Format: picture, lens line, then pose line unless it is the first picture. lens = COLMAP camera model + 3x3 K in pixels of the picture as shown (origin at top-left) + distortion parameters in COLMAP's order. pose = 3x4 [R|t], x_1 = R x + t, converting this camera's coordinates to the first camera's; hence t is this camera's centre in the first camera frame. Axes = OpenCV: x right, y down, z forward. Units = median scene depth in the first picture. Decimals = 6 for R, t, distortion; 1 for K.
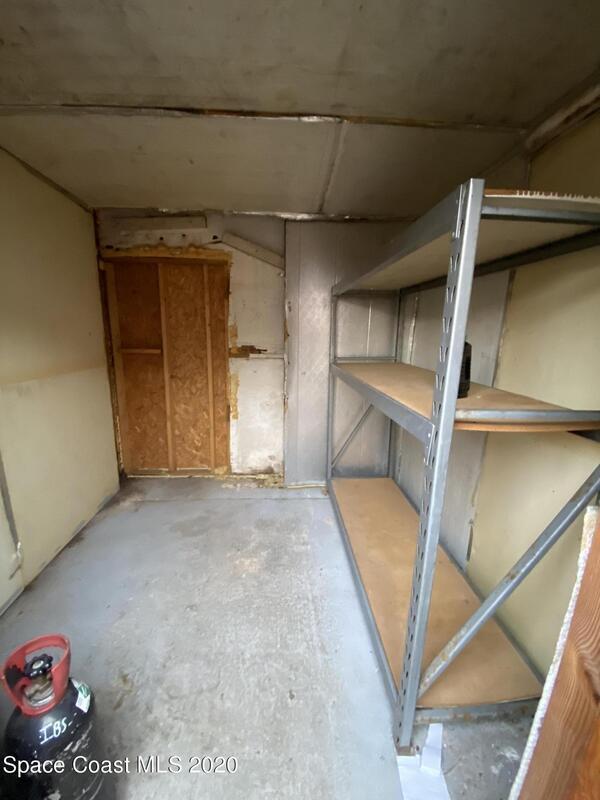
lens RADIAL K [[328.2, 0, 297.7], [0, 328.2, 403.6], [0, 0, 1]] dist [0.041185, -0.000325]
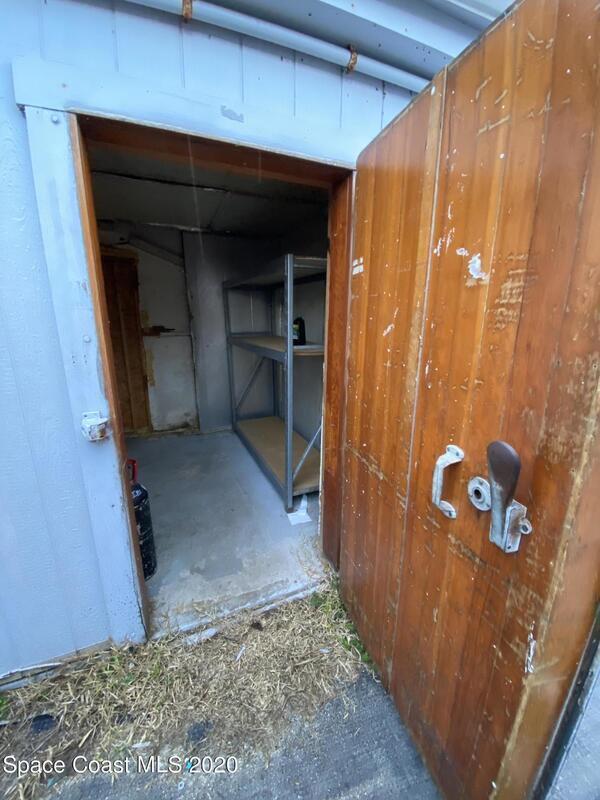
lens RADIAL K [[328.2, 0, 299.4], [0, 328.2, 397.6], [0, 0, 1]] dist [0.041185, -0.000325]
pose [[0.935182, -0.102883, 0.338894, -0.104828], [0.094655, 0.994675, 0.040766, 0.096074], [-0.341284, -0.006045, 0.939941, -0.382745]]
